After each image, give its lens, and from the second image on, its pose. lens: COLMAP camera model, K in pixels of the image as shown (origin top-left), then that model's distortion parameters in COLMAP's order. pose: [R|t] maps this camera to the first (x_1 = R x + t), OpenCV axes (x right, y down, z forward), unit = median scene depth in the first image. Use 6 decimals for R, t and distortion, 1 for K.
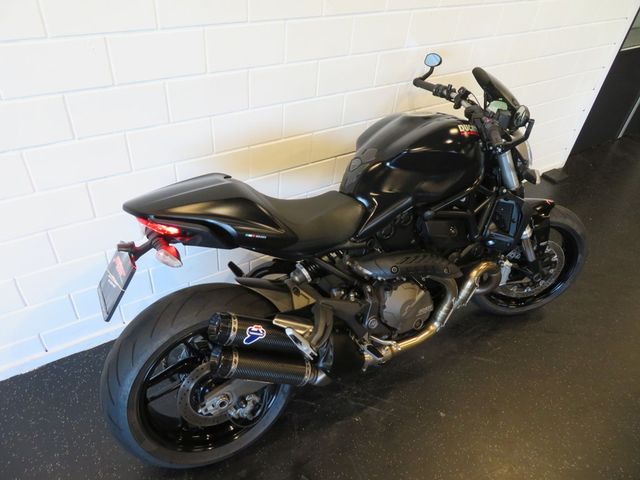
lens RADIAL K [[458.1, 0, 320.0], [0, 458.1, 240.0], [0, 0, 1]] dist [-0.004316, 0.004219]
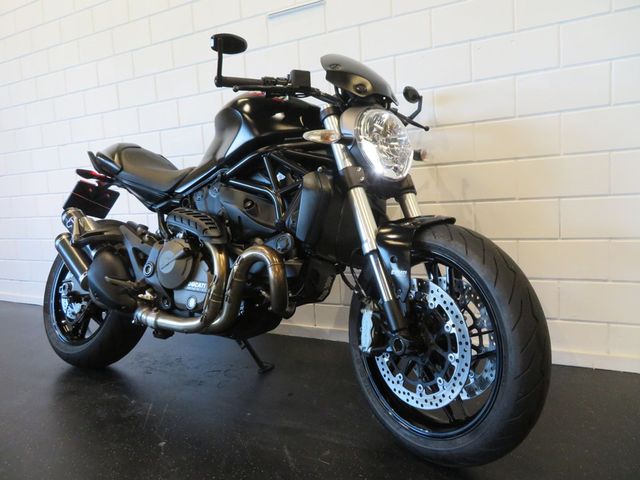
lens RADIAL K [[458.1, 0, 320.0], [0, 458.1, 240.0], [0, 0, 1]] dist [-0.004316, 0.004219]
pose [[0.474521, -0.020057, -0.880016, 1.119012], [-0.475401, 0.835556, -0.275389, 0.211094], [0.740826, 0.549039, 0.386954, 0.795364]]
